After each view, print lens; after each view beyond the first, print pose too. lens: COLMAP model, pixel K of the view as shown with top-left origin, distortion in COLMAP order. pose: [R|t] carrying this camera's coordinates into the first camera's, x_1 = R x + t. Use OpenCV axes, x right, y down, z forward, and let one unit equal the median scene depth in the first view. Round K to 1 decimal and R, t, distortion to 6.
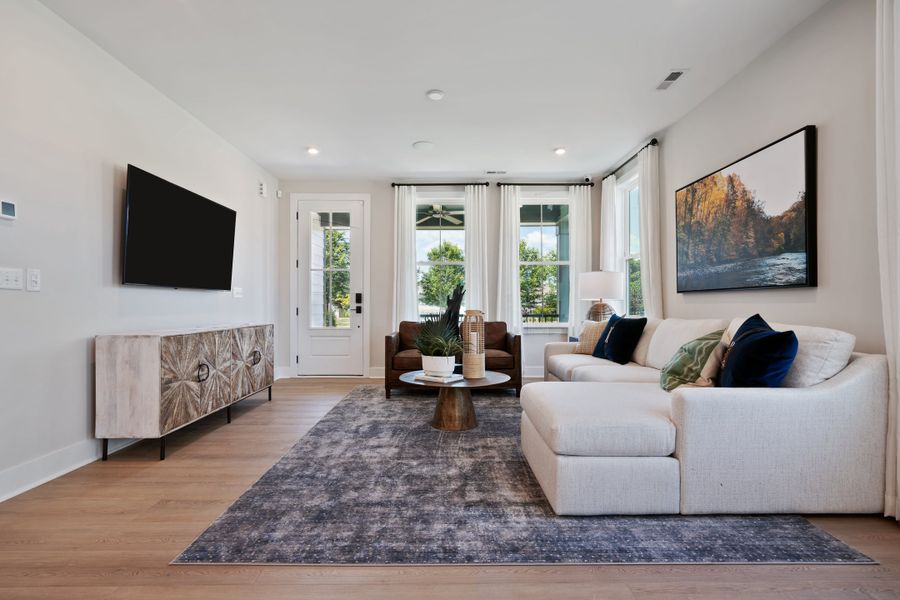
lens RADIAL K [[406.7, 0, 449.7], [0, 406.7, 301.8], [0, 0, 1]] dist [-0.009638, 0.001867]
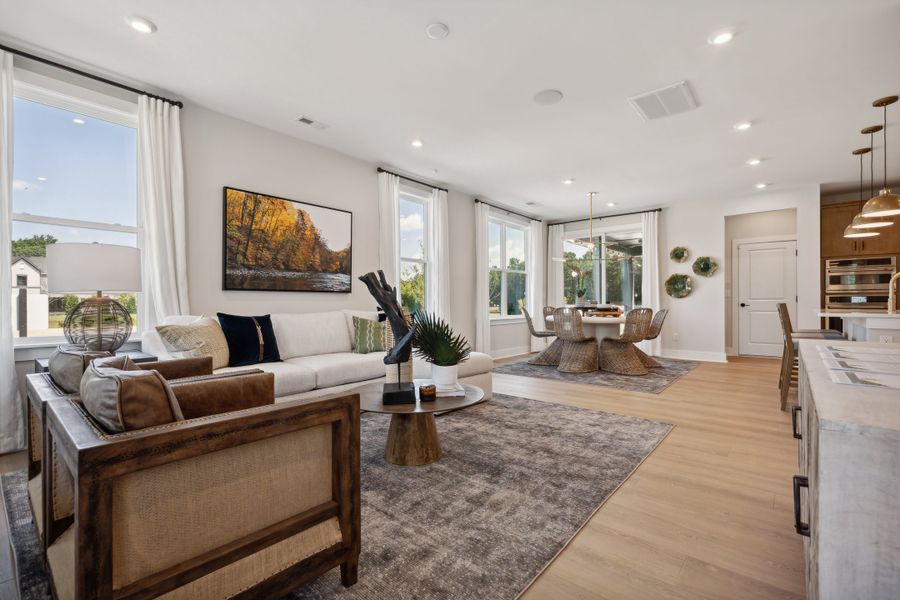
lens RADIAL K [[406.7, 0, 449.5], [0, 406.7, 303.1], [0, 0, 1]] dist [-0.009638, 0.001867]
pose [[-0.745040, 0.001473, 0.667019, -0.628599], [-0.005299, 0.999953, -0.008127, 0.020074], [-0.666999, -0.009590, -0.744997, 1.688124]]
